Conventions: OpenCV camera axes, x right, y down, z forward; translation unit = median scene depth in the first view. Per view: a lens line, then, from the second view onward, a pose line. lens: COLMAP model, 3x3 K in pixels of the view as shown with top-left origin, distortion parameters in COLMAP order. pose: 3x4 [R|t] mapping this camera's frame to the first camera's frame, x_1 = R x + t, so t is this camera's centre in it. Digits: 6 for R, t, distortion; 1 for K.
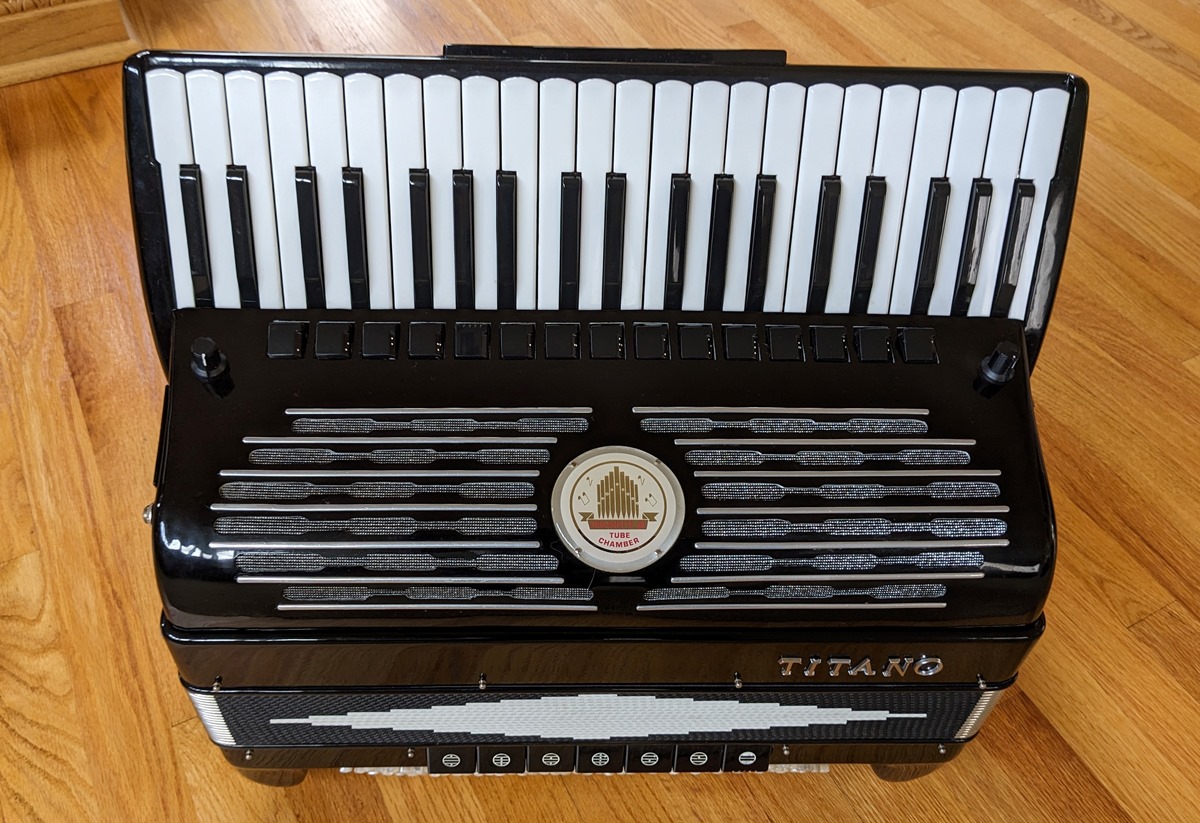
lens RADIAL K [[1062.4, 0, 578.4], [0, 1062.4, 377.9], [0, 0, 1]] dist [0.004013, -0.014937]
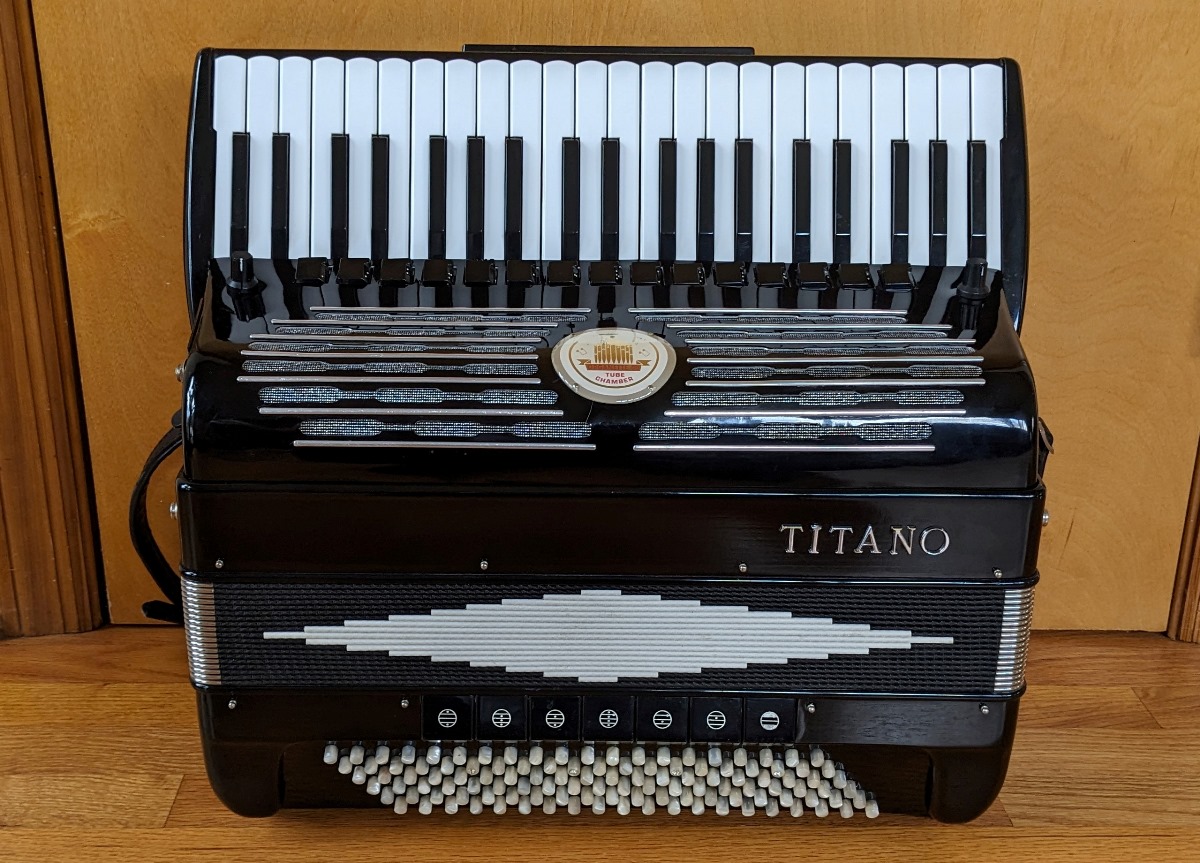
lens RADIAL K [[1495.6, 0, 567.4], [0, 1495.6, 452.9], [0, 0, 1]] dist [0.026508, -0.043608]
pose [[0.999276, -0.018584, -0.033208, 0.036768], [0.002378, 0.901432, -0.432915, 0.811669], [0.037980, 0.432522, 0.900823, -0.304058]]
